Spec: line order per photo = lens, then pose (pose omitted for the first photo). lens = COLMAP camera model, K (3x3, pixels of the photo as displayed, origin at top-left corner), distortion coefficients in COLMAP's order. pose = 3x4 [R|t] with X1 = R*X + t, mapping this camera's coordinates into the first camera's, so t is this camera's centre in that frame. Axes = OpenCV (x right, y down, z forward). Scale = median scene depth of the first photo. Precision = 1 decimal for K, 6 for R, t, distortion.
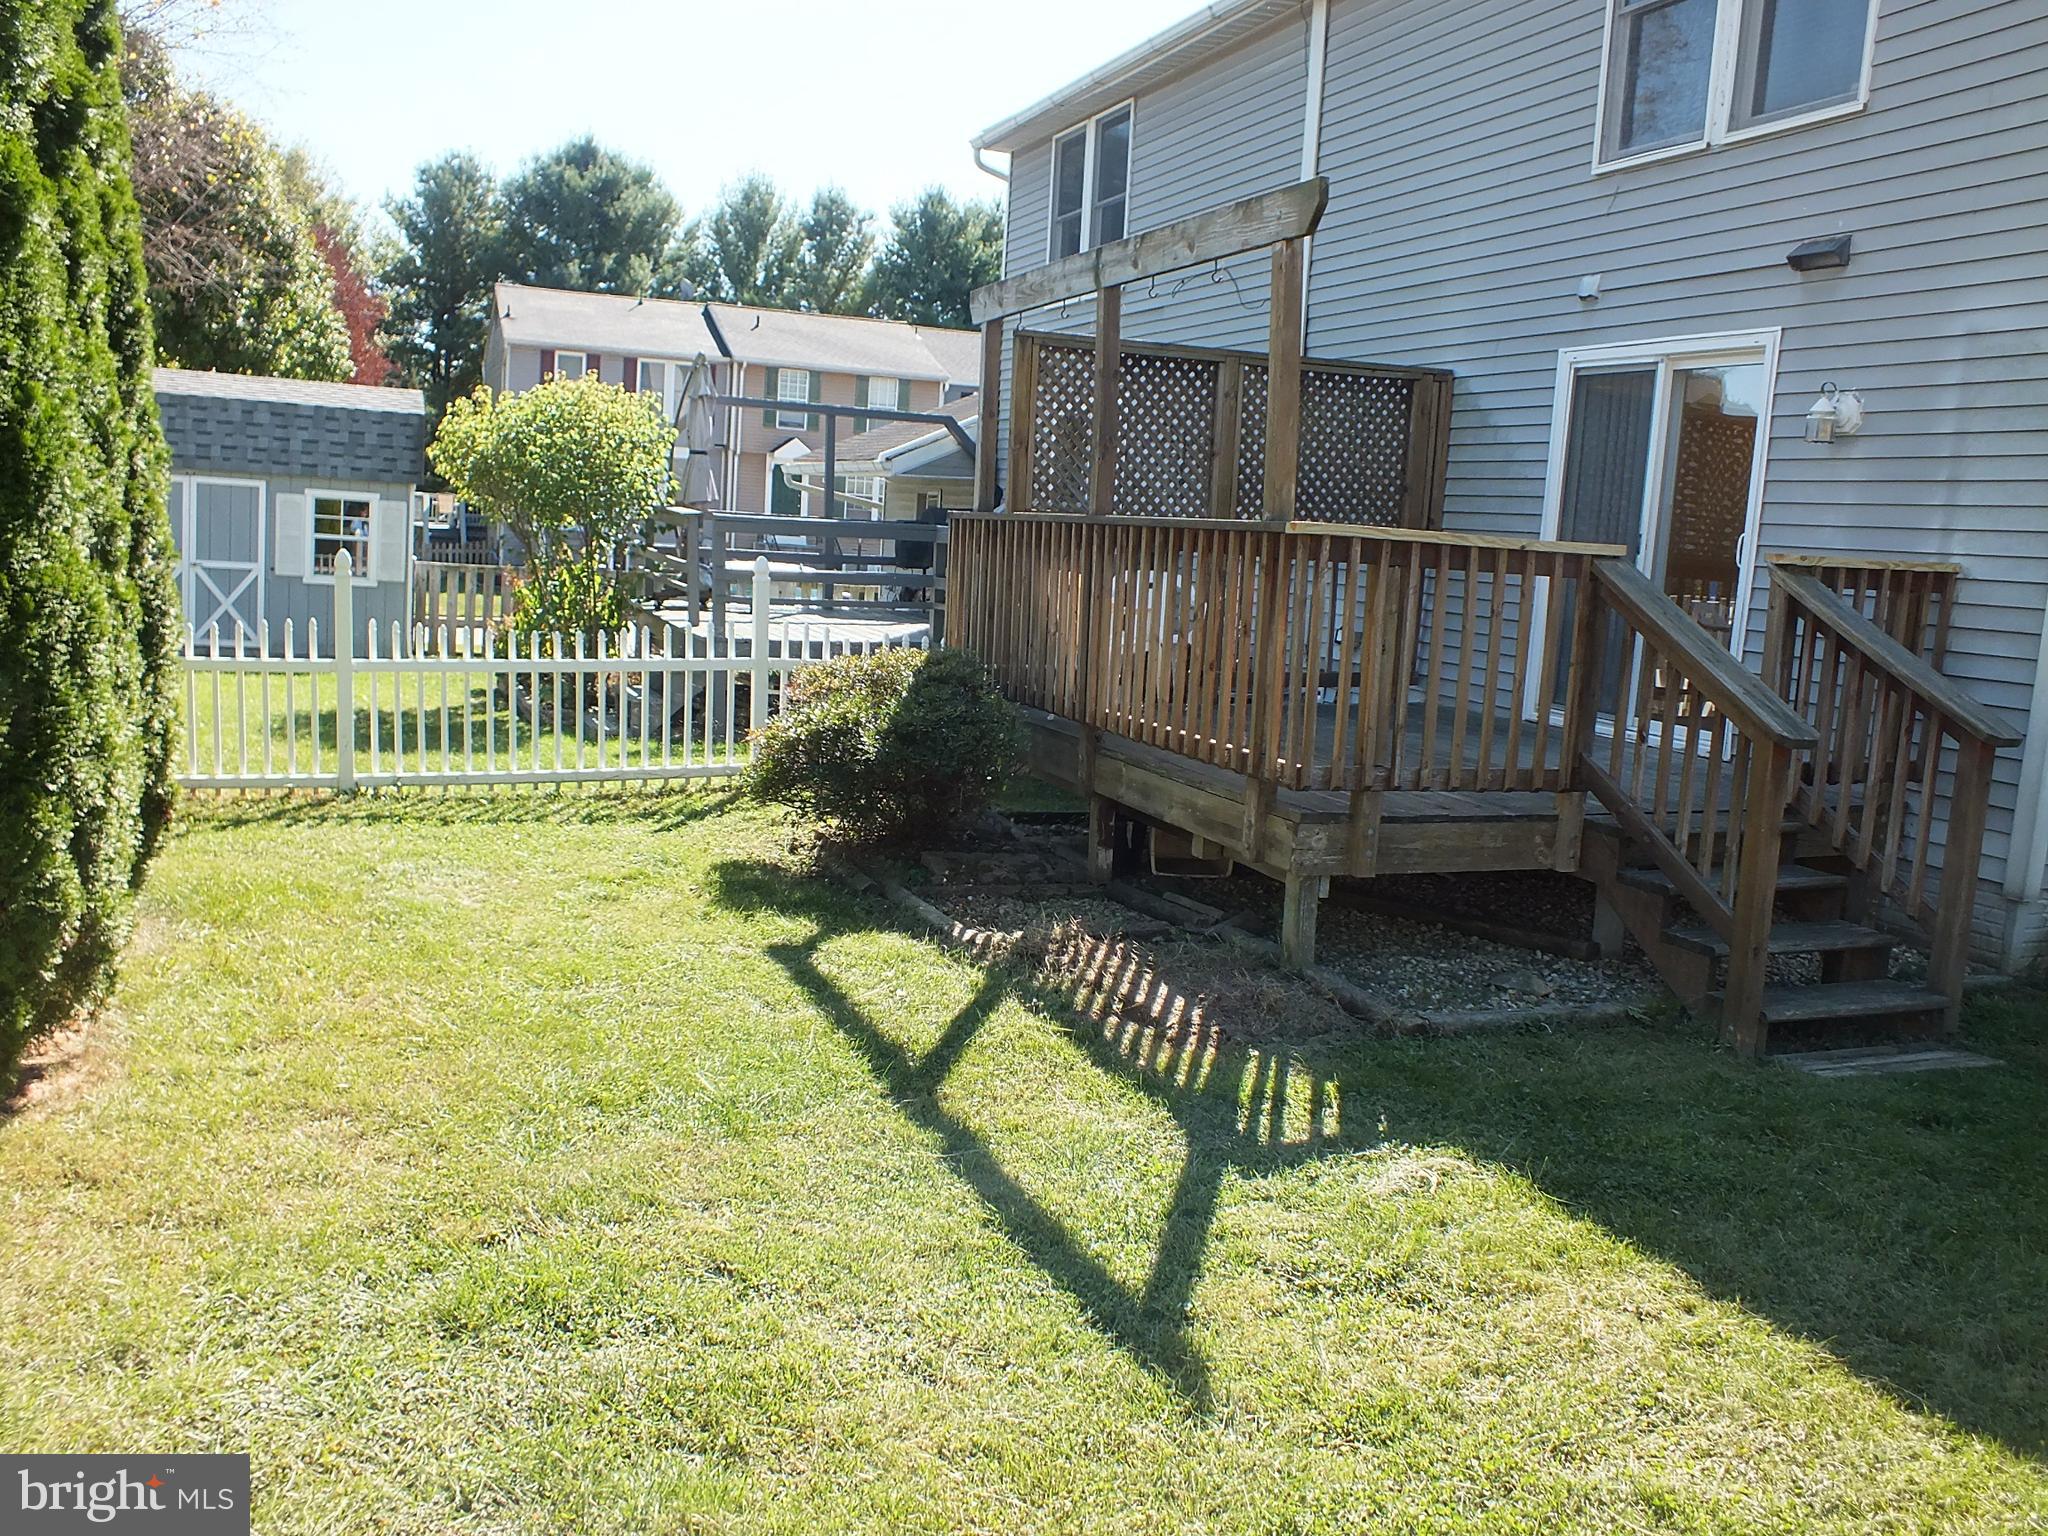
lens RADIAL K [[1684.2, 0, 1016.4], [0, 1684.2, 774.8], [0, 0, 1]] dist [-0.101884, 0.080199]
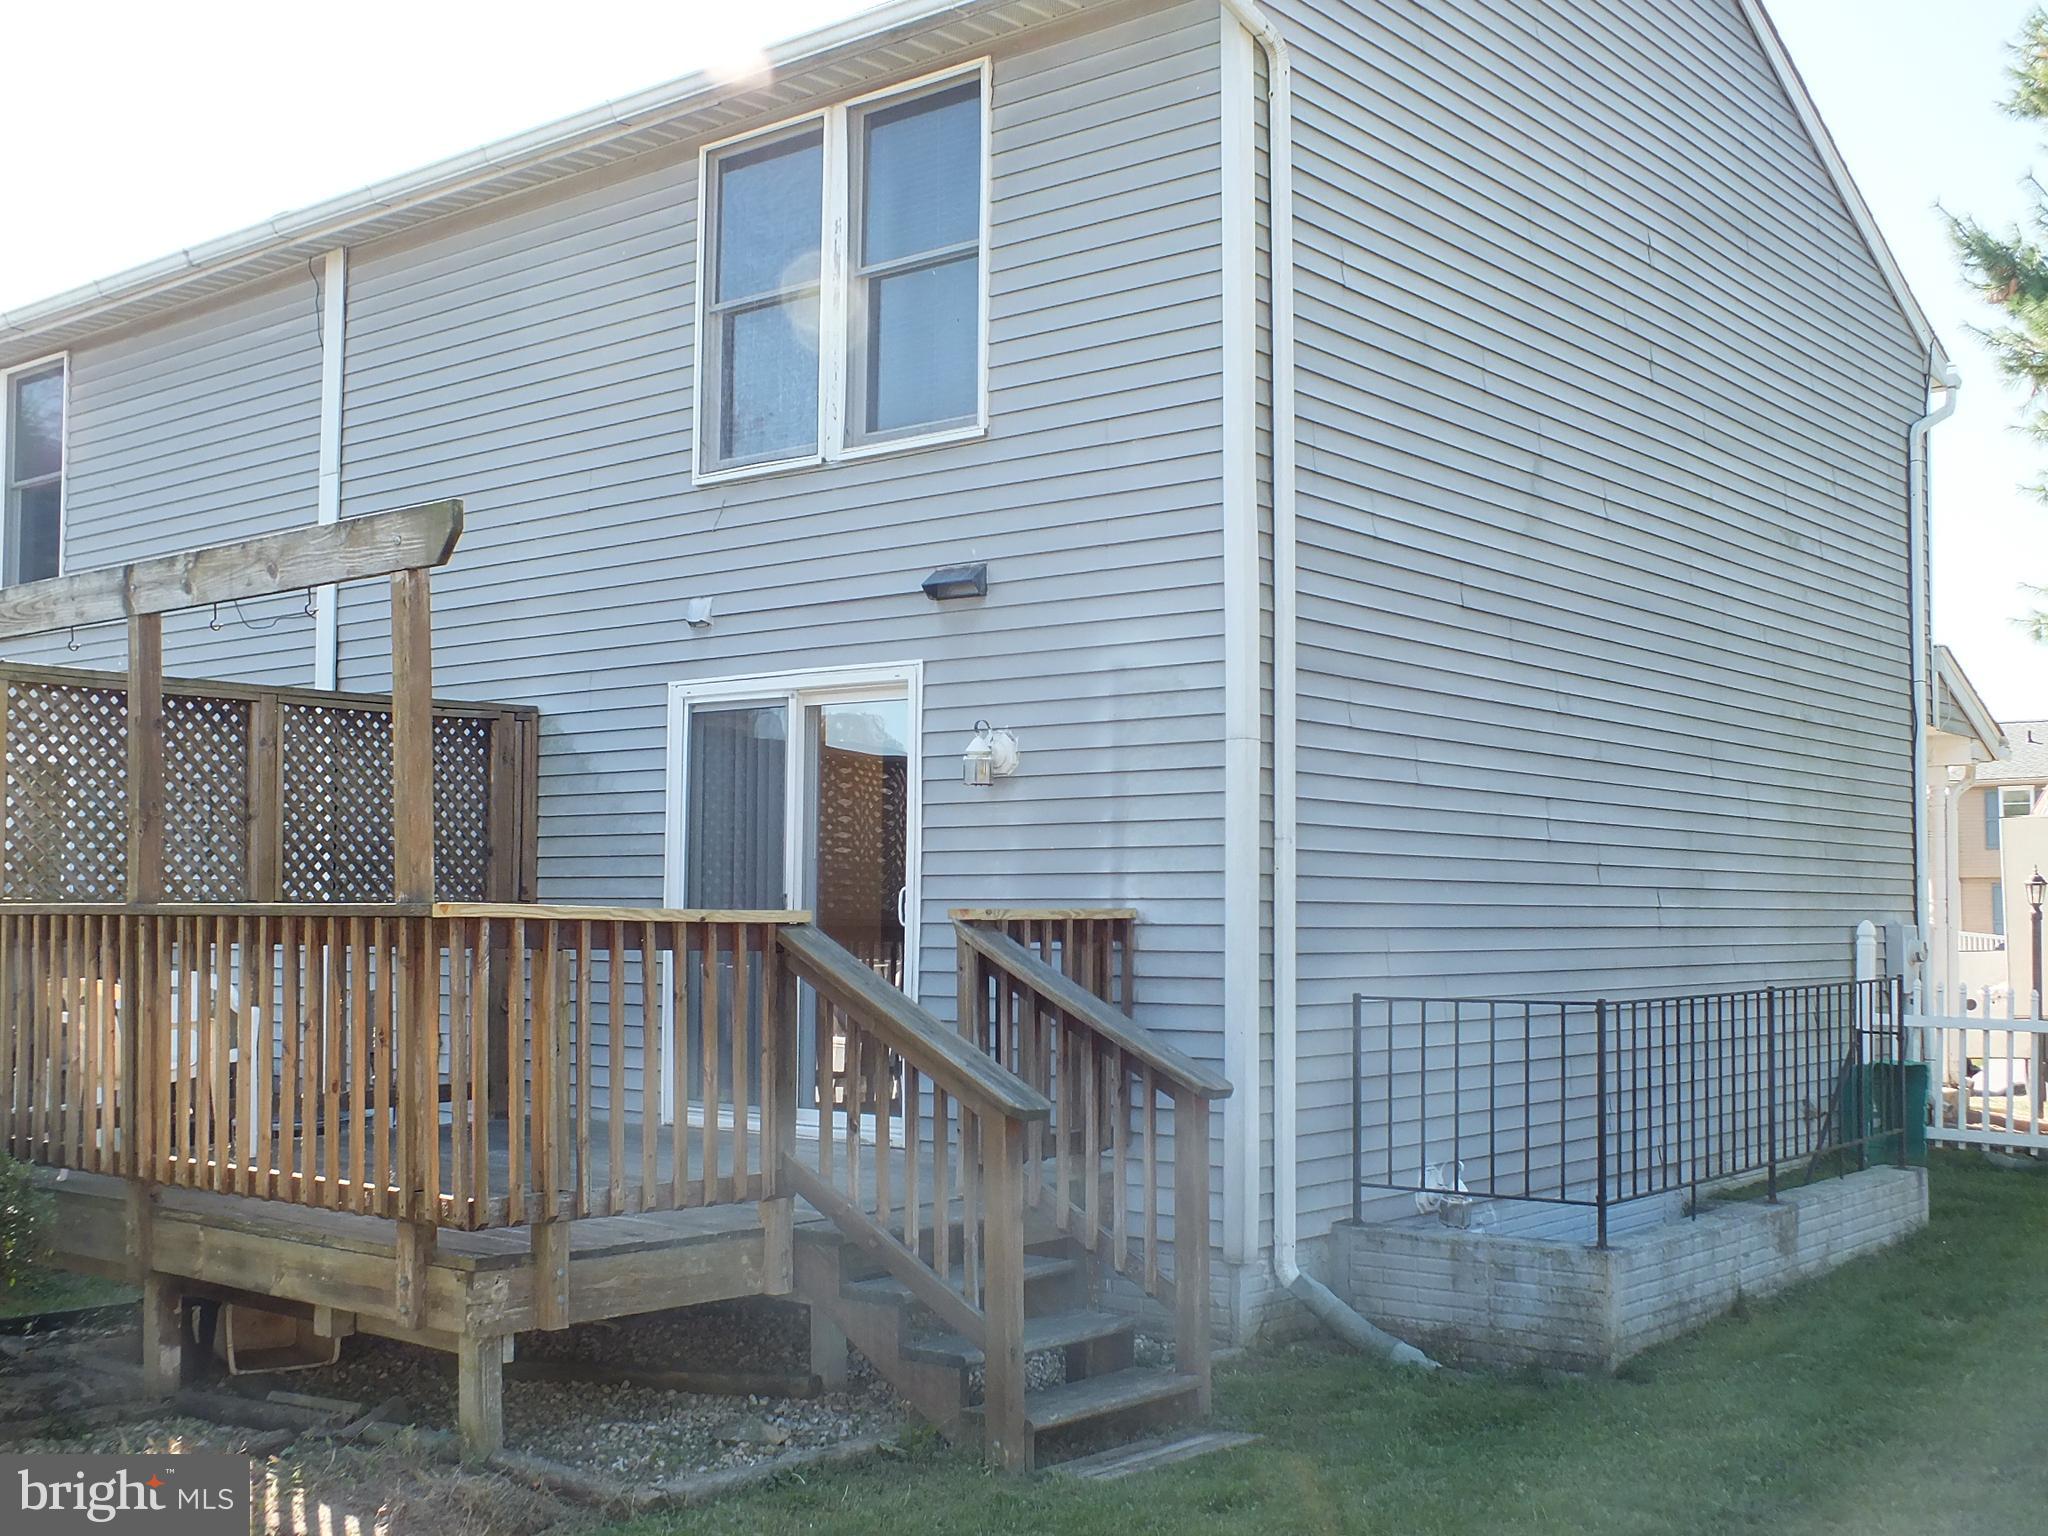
lens RADIAL K [[2183.2, 0, 1021.3], [0, 2183.2, 767.9], [0, 0, 1]] dist [-0.058890, 0.000000]
pose [[0.876503, -0.014746, 0.481170, -0.080810], [0.111948, 0.978372, -0.173941, 0.002023], [-0.468199, 0.206326, 0.859197, -0.056978]]
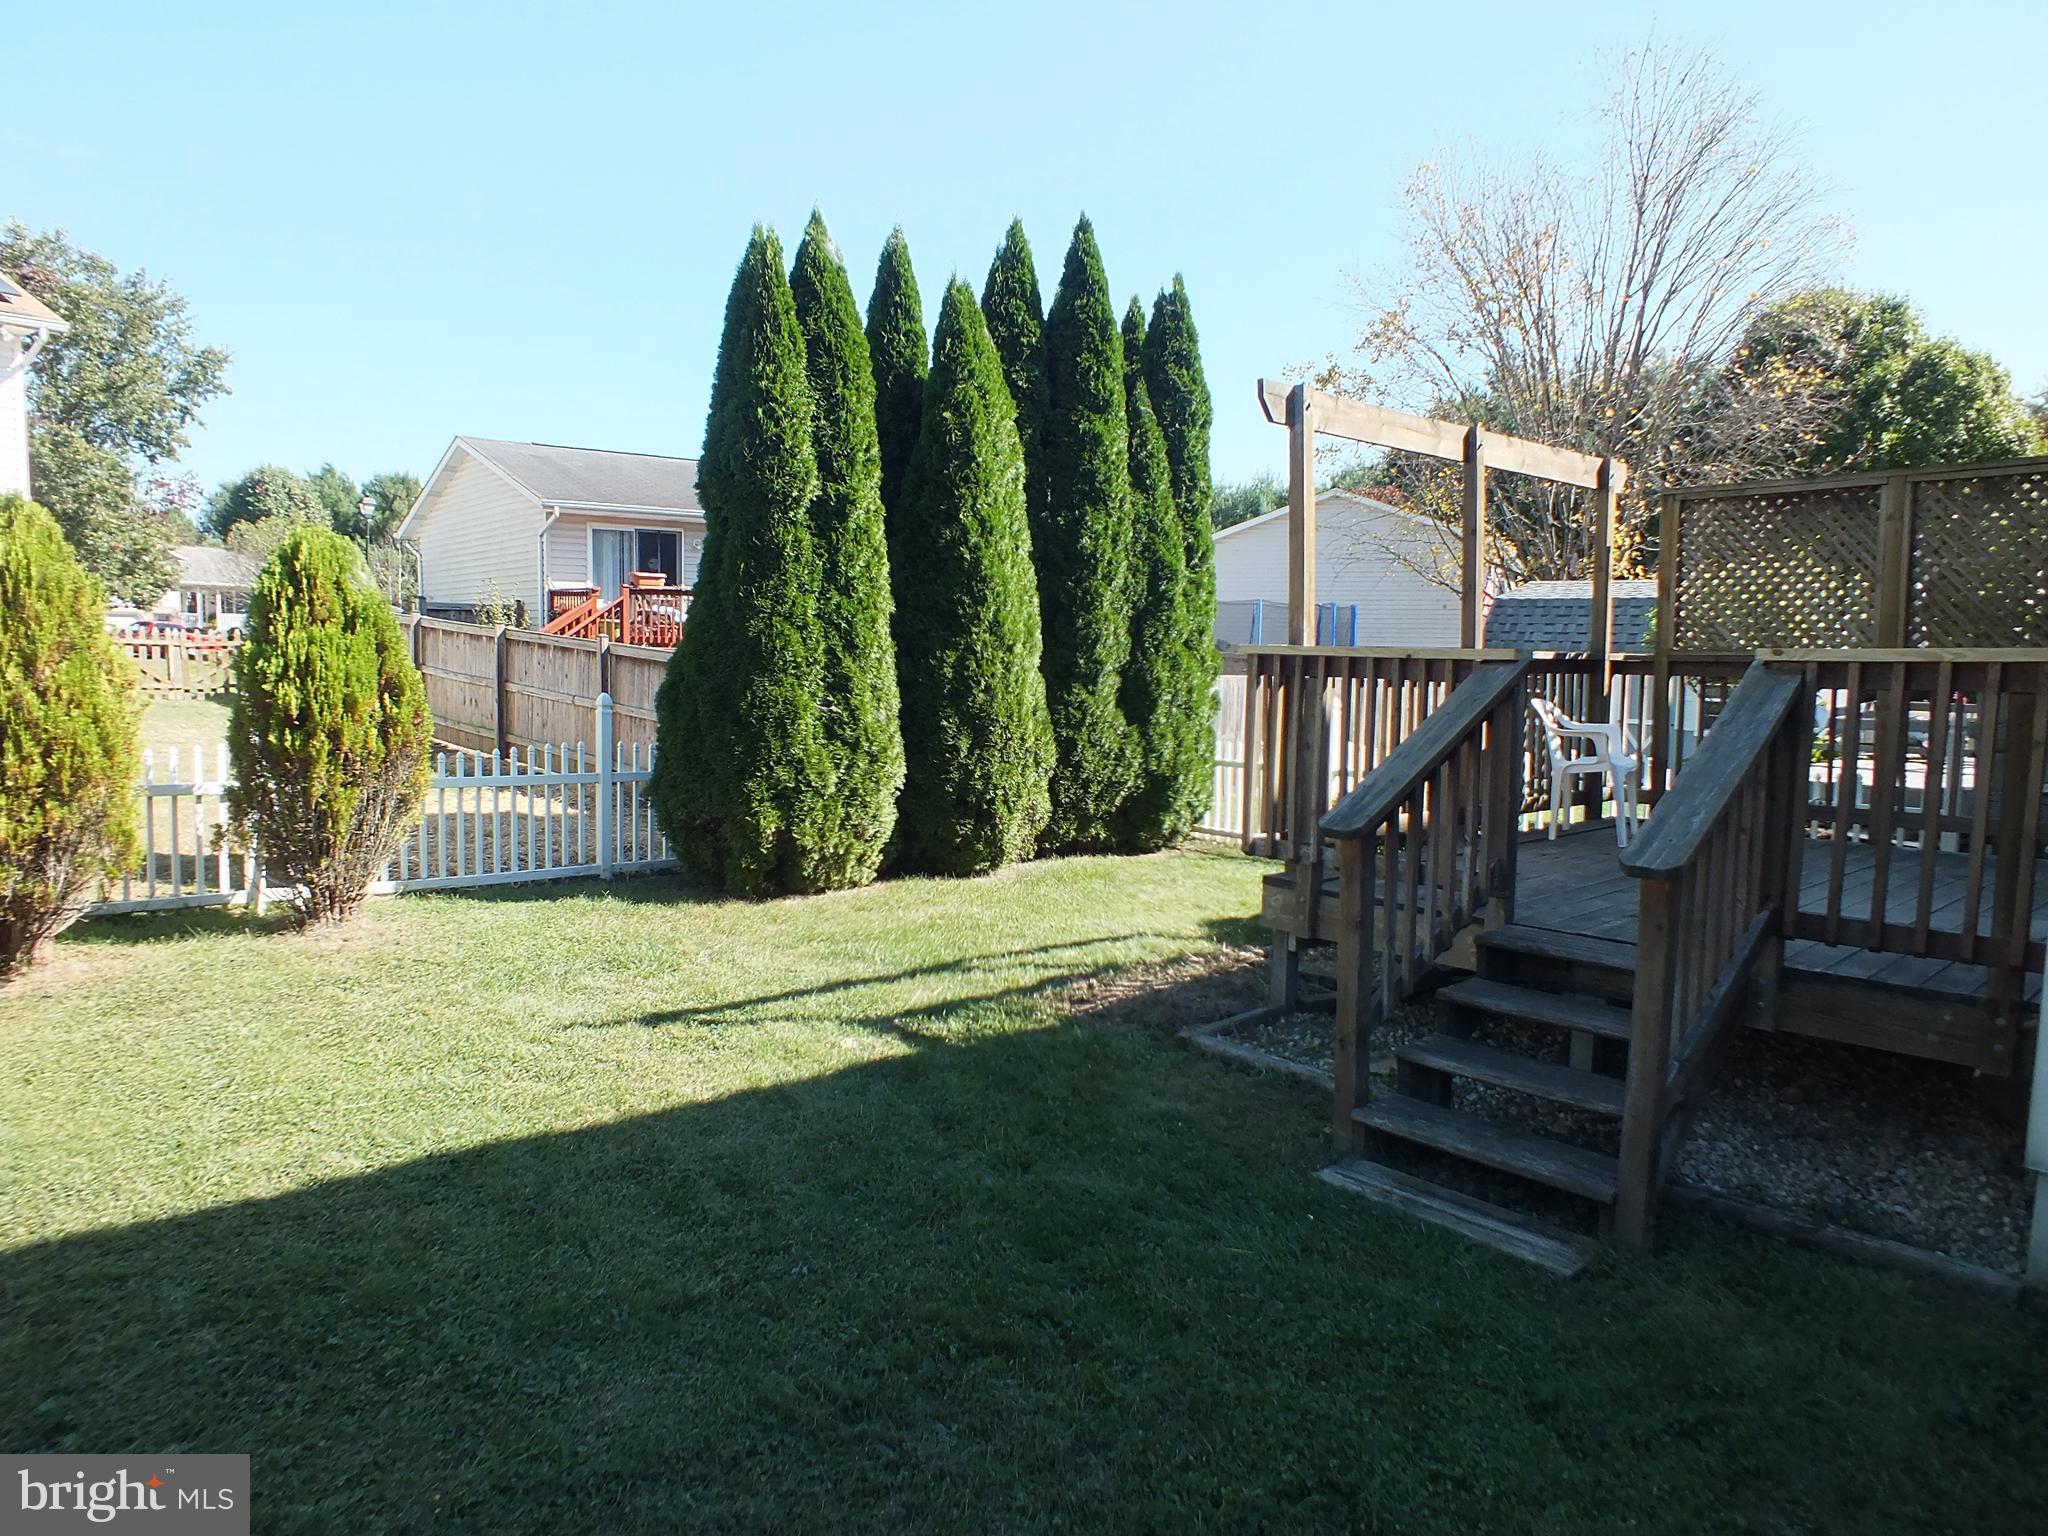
lens RADIAL K [[1361.3, 0, 1017.2], [0, 1361.3, 766.8], [0, 0, 1]] dist [0.002697, 0.002954]
pose [[0.333947, 0.042626, -0.941628, 1.037645], [-0.128846, 0.991664, -0.000804, -0.035410], [0.933744, 0.121593, 0.336655, 0.440560]]
